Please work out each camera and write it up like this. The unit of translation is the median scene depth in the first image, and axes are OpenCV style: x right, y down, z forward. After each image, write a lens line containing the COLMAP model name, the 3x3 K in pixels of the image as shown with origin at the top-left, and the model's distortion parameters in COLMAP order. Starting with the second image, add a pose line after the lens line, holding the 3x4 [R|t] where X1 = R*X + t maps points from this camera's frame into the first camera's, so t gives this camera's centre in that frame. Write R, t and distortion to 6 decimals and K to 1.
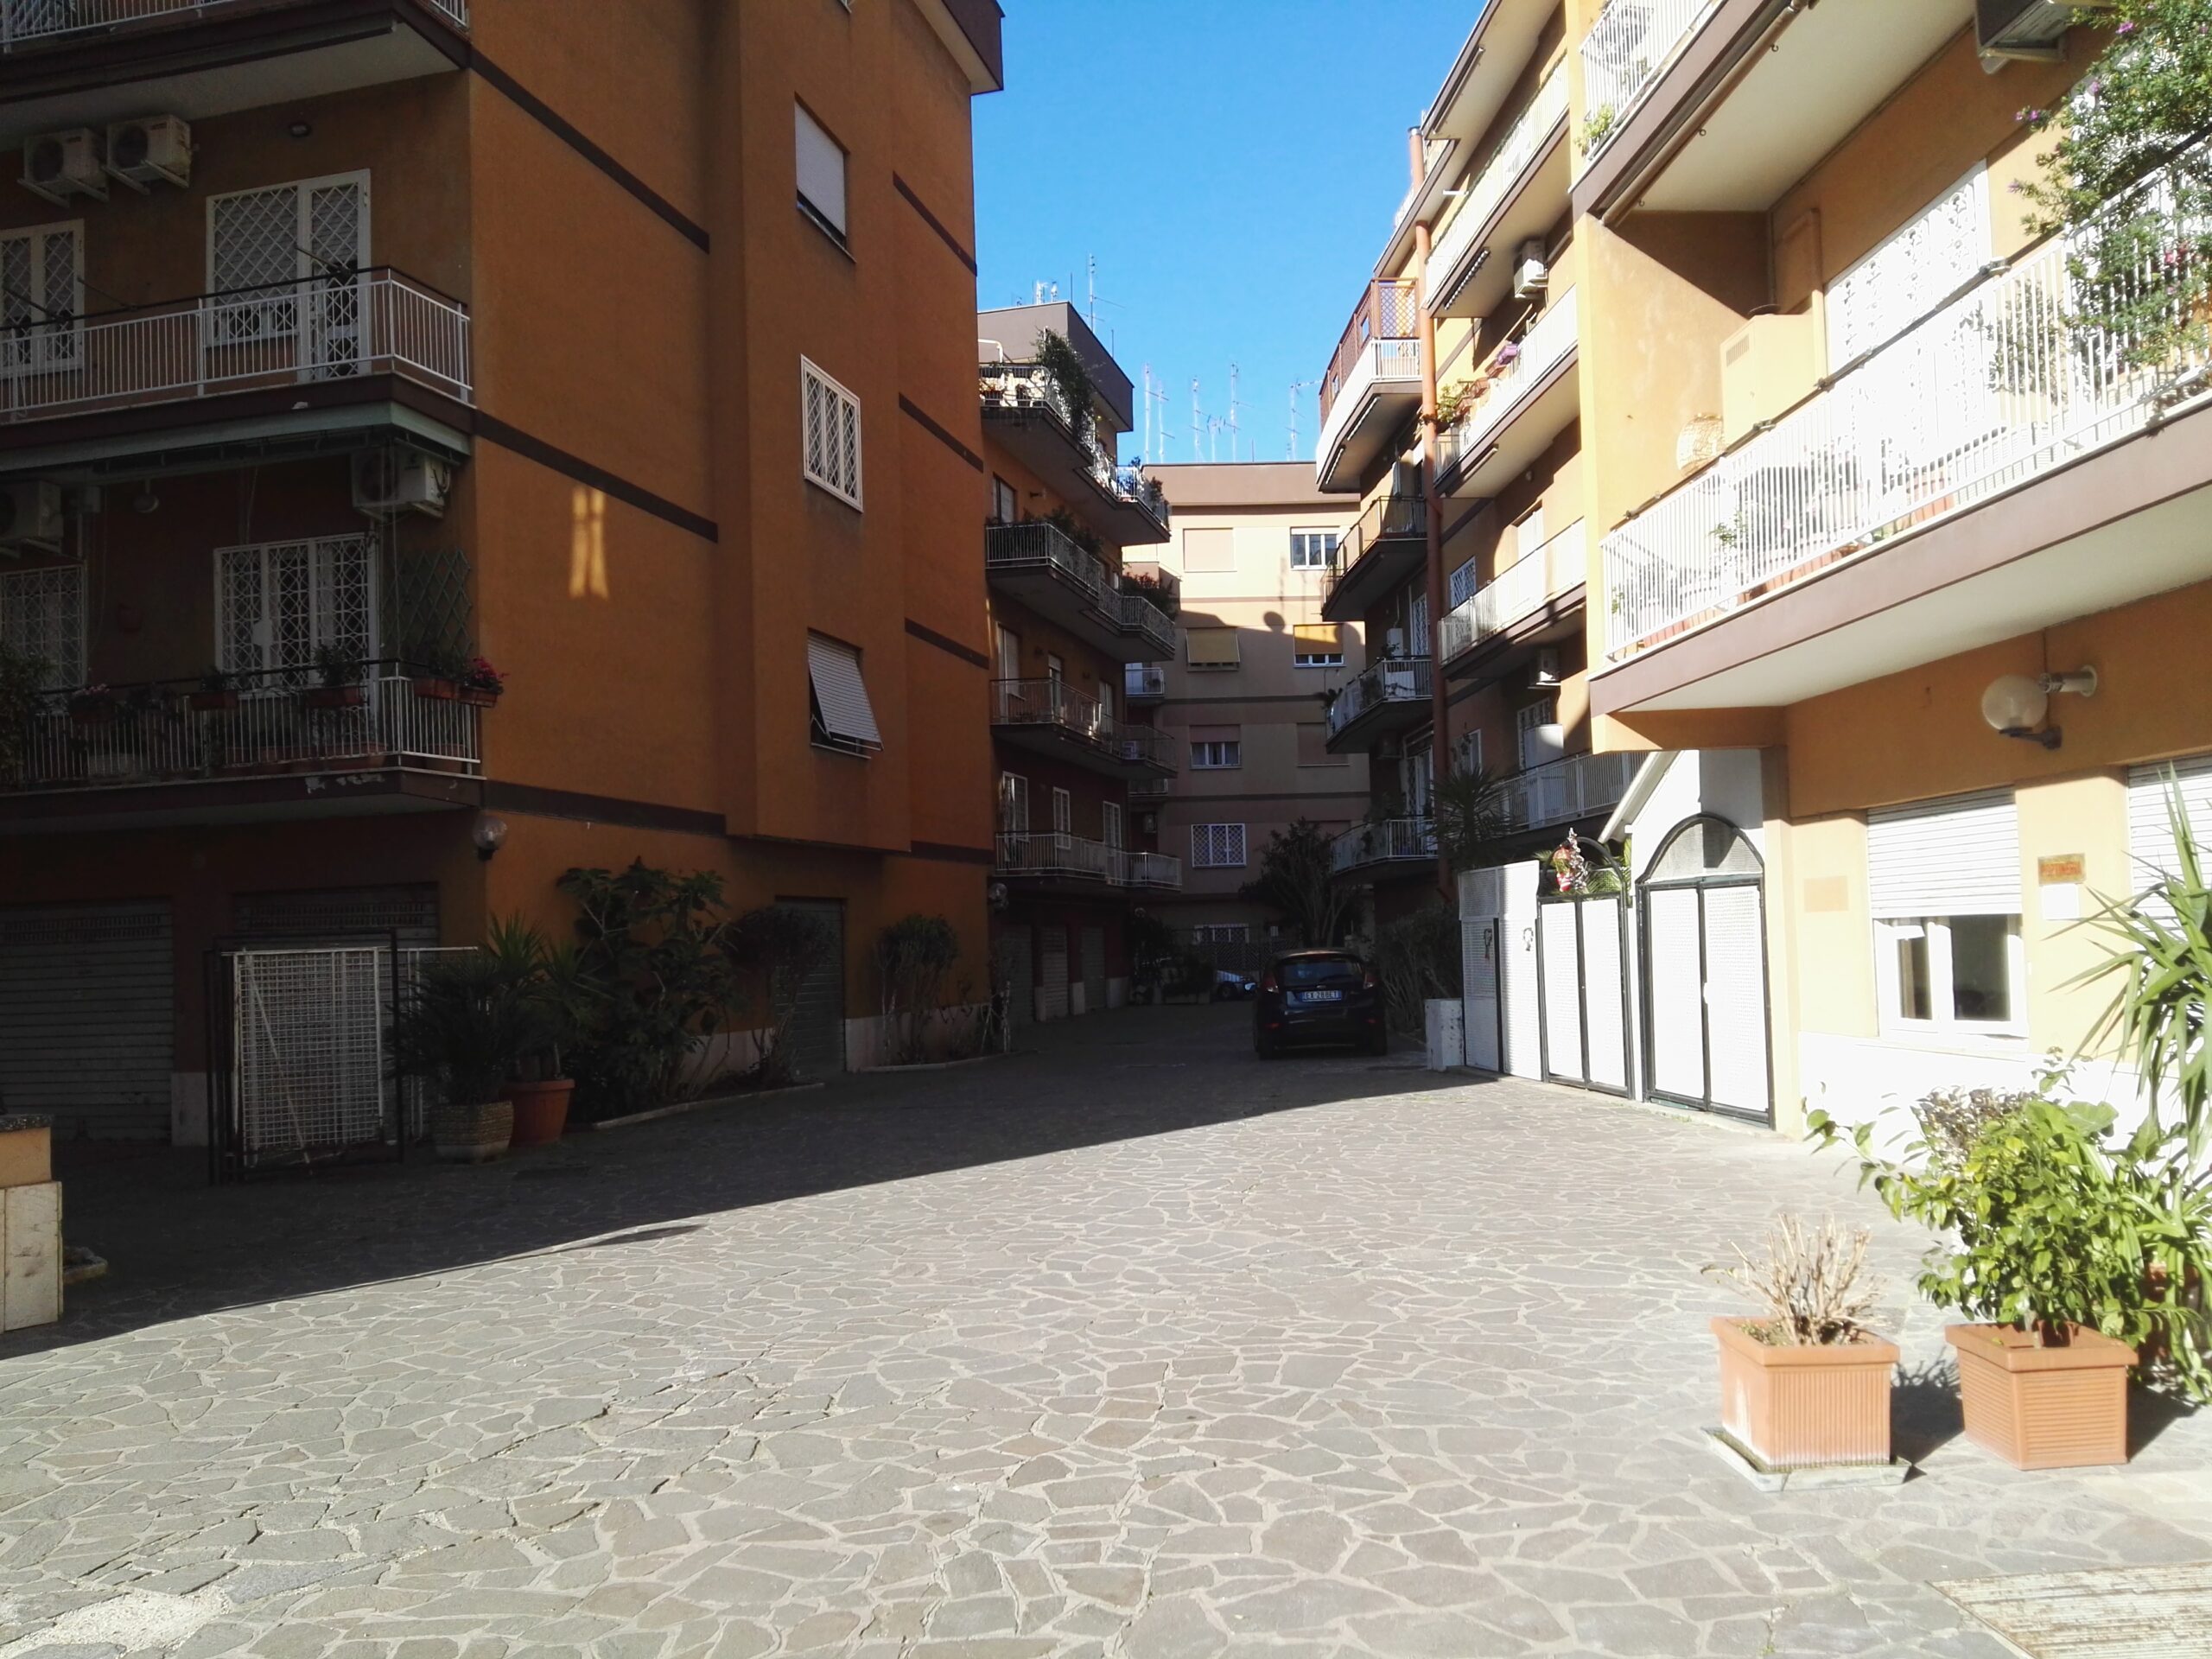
lens RADIAL K [[1776.7, 0, 1106.0], [0, 1776.7, 829.5], [0, 0, 1]] dist [0.000392, -0.009065]
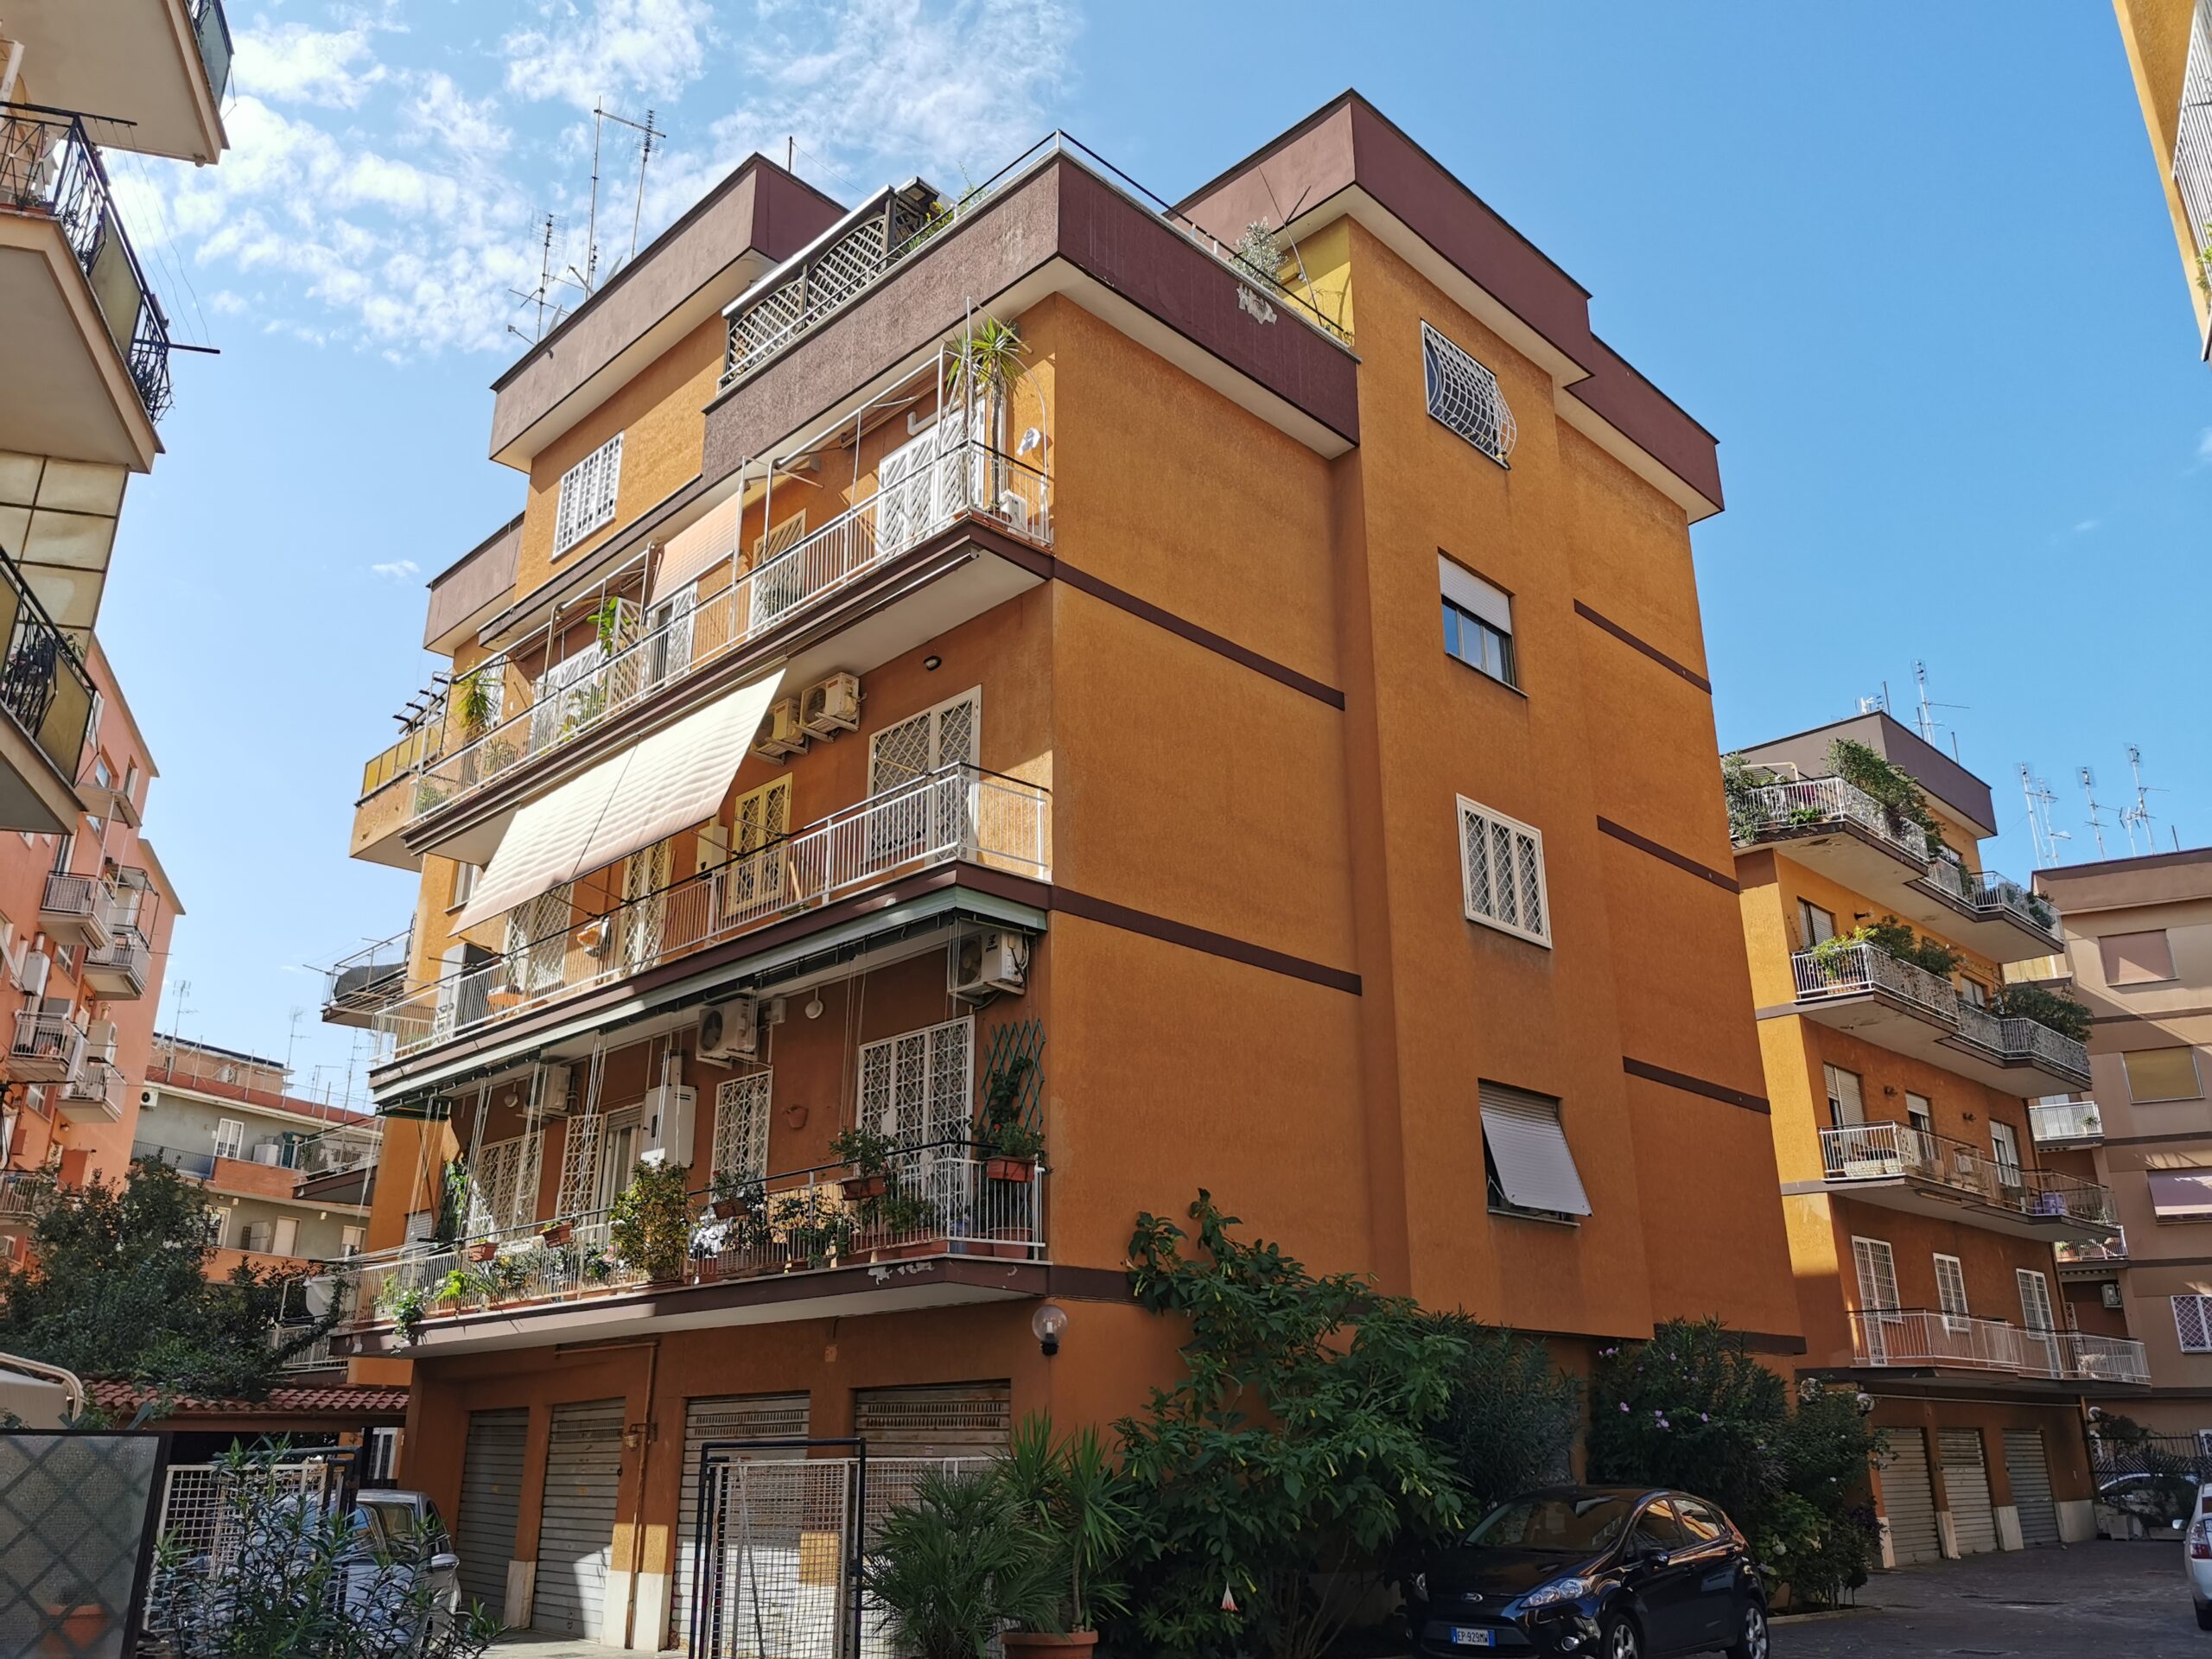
lens RADIAL K [[1696.2, 0, 1107.3], [0, 1696.2, 759.2], [0, 0, 1]] dist [0.005398, 0.002854]
pose [[0.862729, -0.168805, -0.476659, 0.116177], [0.014011, 0.950253, -0.311165, -0.001792], [0.505472, 0.261772, 0.822176, 0.158202]]
